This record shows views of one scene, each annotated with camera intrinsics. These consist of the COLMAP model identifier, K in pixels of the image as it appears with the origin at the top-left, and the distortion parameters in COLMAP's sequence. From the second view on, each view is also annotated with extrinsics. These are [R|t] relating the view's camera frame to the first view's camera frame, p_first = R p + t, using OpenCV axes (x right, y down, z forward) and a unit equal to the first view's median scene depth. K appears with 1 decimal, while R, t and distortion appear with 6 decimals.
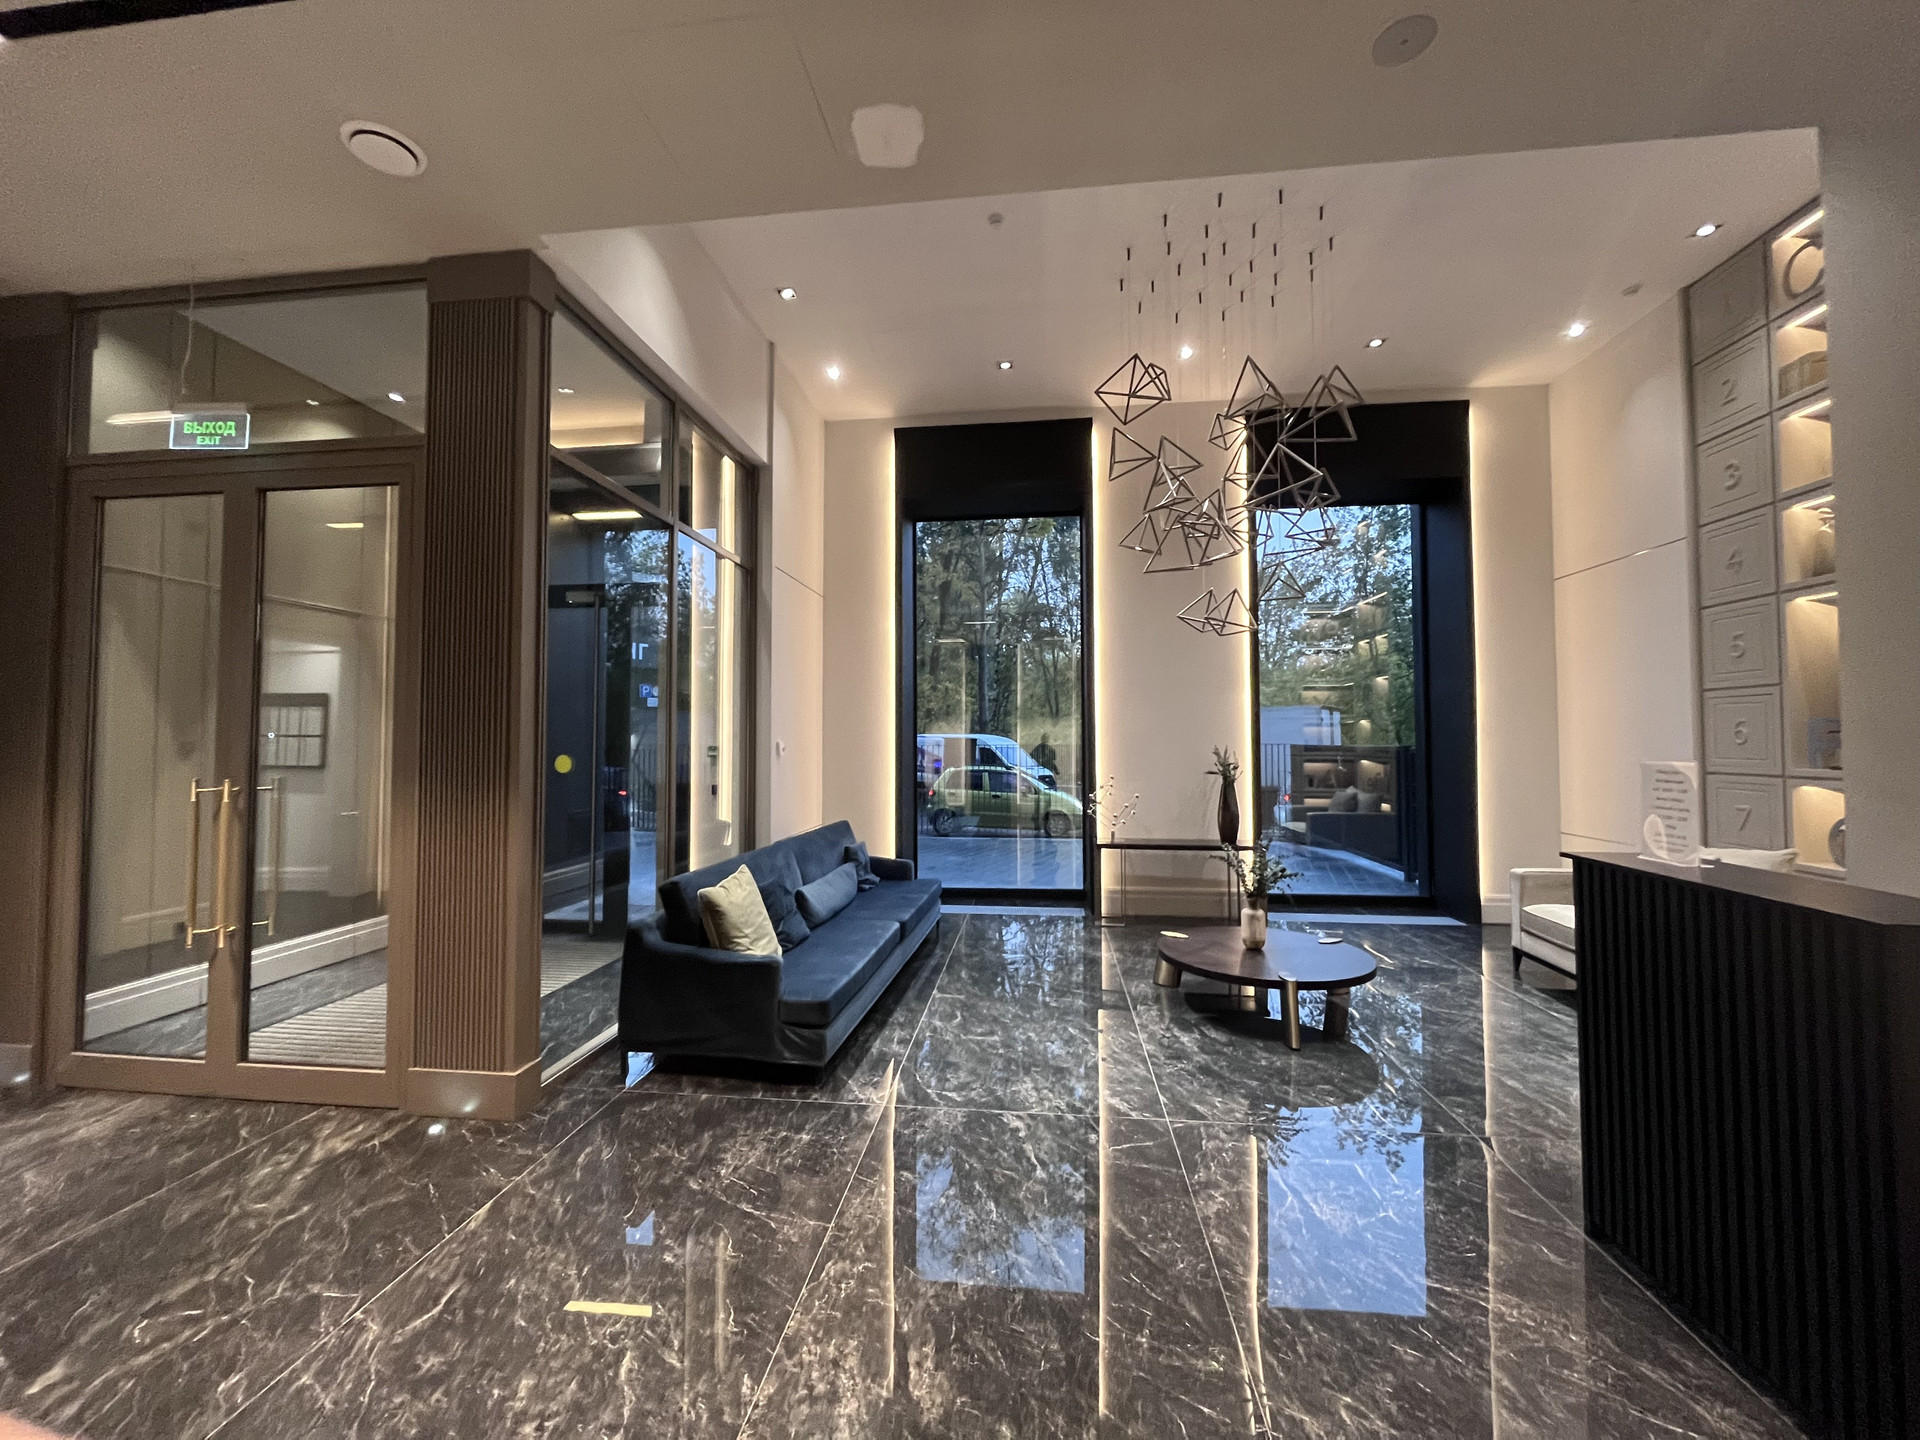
lens RADIAL K [[774.2, 0, 952.4], [0, 774.2, 712.8], [0, 0, 1]] dist [-0.000508, -0.000207]
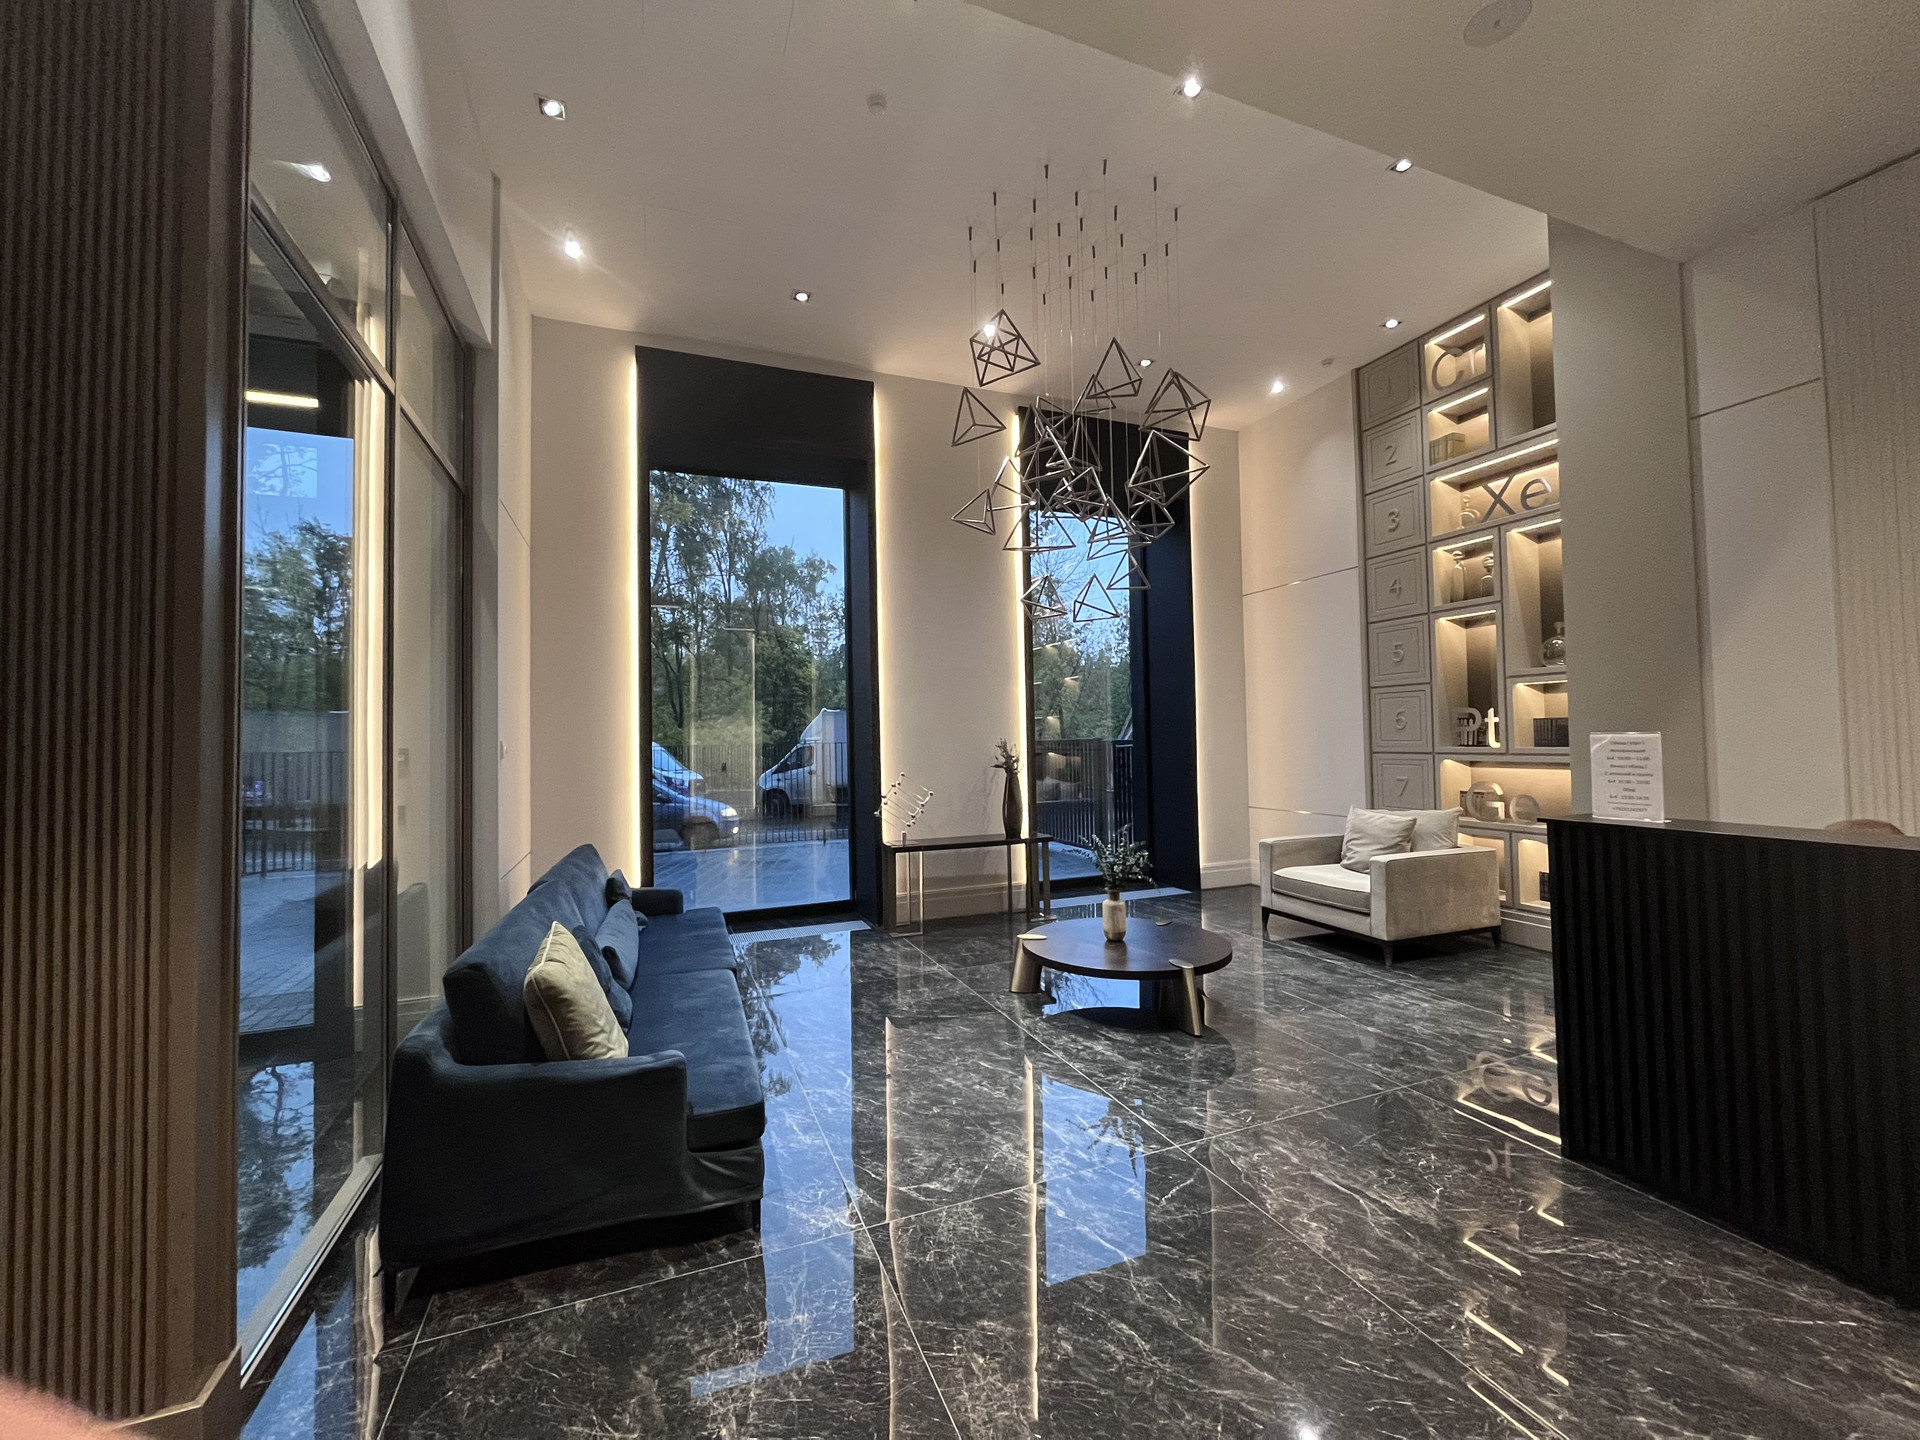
lens RADIAL K [[774.2, 0, 952.4], [0, 774.2, 712.8], [0, 0, 1]] dist [-0.000508, -0.000207]
pose [[0.878108, 0.001682, 0.478460, -0.246613], [-0.000494, 0.999996, -0.002609, 0.016351], [-0.478463, 0.002054, 0.878105, 0.216666]]
